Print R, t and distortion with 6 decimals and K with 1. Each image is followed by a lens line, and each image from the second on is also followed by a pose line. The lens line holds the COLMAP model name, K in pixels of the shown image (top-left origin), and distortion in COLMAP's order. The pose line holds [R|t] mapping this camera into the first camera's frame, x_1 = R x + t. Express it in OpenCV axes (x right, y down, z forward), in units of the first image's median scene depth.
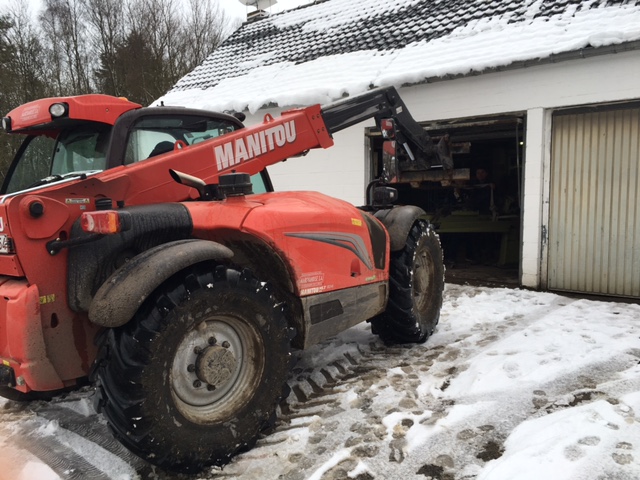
lens RADIAL K [[546.0, 0, 317.0], [0, 546.0, 246.0], [0, 0, 1]] dist [0.000569, -0.004043]
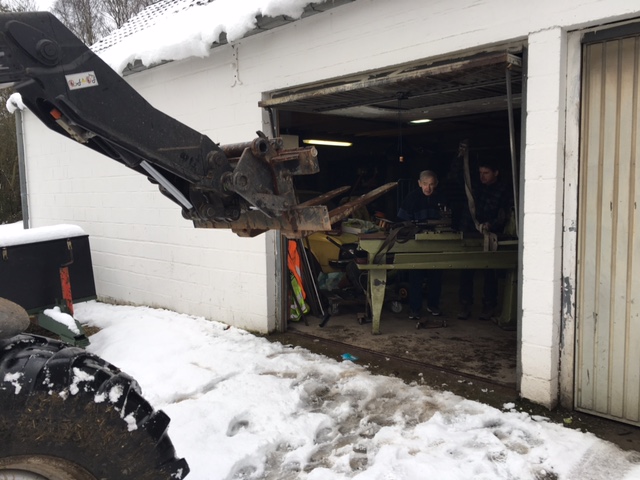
lens RADIAL K [[546.0, 0, 323.2], [0, 546.0, 235.3], [0, 0, 1]] dist [0.000569, -0.004043]
pose [[0.997095, 0.000886, -0.076164, 0.239987], [-0.001612, 0.999954, -0.009467, -0.069654], [0.076152, 0.009563, 0.997050, 0.506367]]
